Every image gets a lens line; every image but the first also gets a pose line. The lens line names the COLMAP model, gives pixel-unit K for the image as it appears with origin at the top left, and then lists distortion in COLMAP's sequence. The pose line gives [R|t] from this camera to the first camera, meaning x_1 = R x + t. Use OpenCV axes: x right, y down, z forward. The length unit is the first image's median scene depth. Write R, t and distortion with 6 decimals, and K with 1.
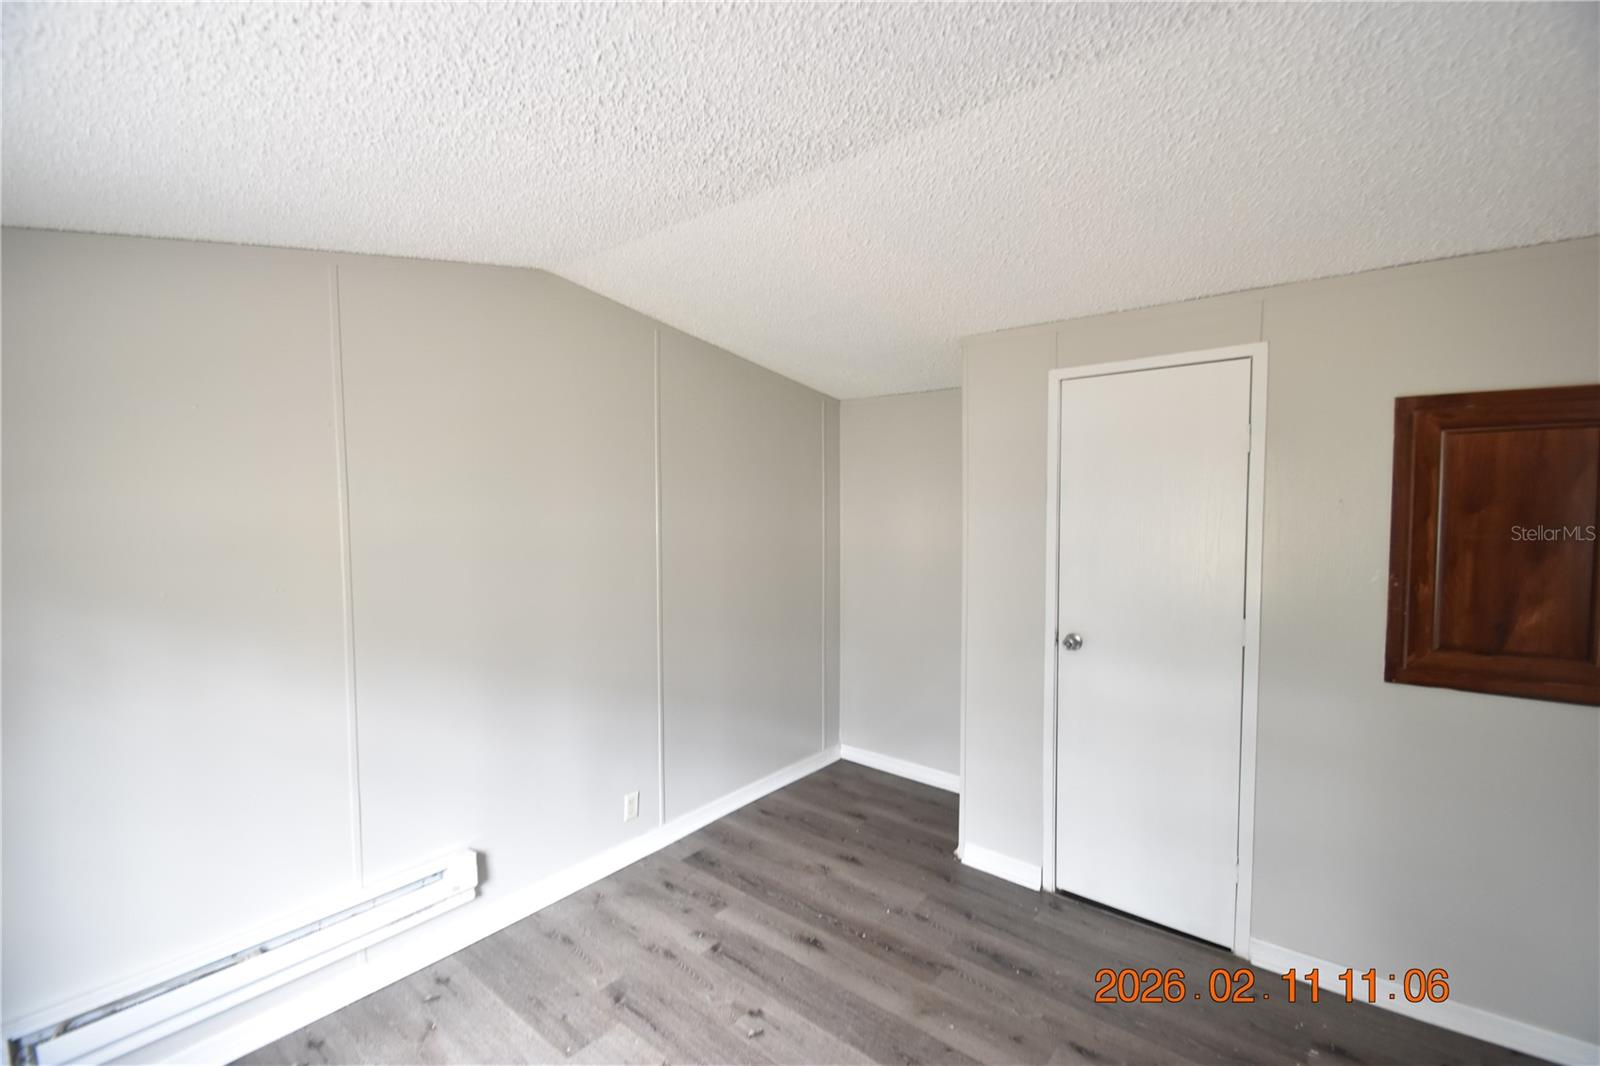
lens RADIAL K [[698.3, 0, 798.2], [0, 698.3, 539.6], [0, 0, 1]] dist [0.018821, -0.019474]
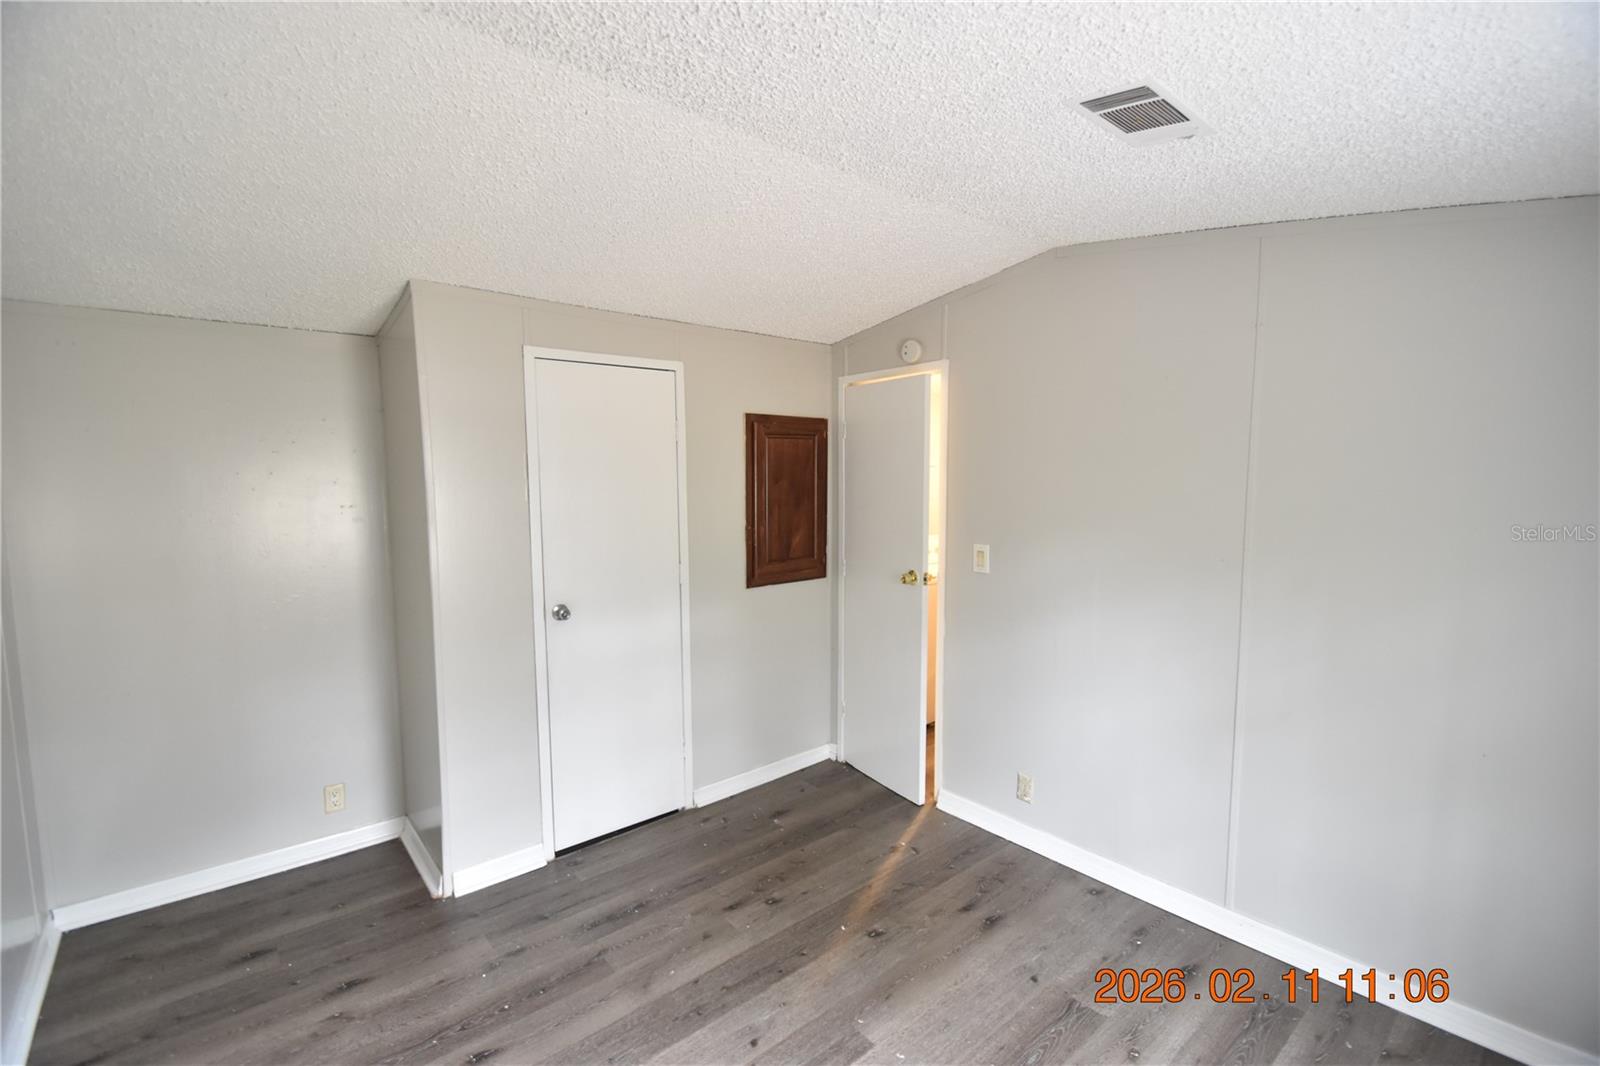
lens RADIAL K [[698.3, 0, 798.2], [0, 698.3, 539.6], [0, 0, 1]] dist [0.018821, -0.019474]
pose [[0.173736, -0.082764, 0.981308, -0.642727], [0.065075, 0.995249, 0.072418, -0.017070], [-0.982640, 0.051277, 0.178296, 0.519170]]
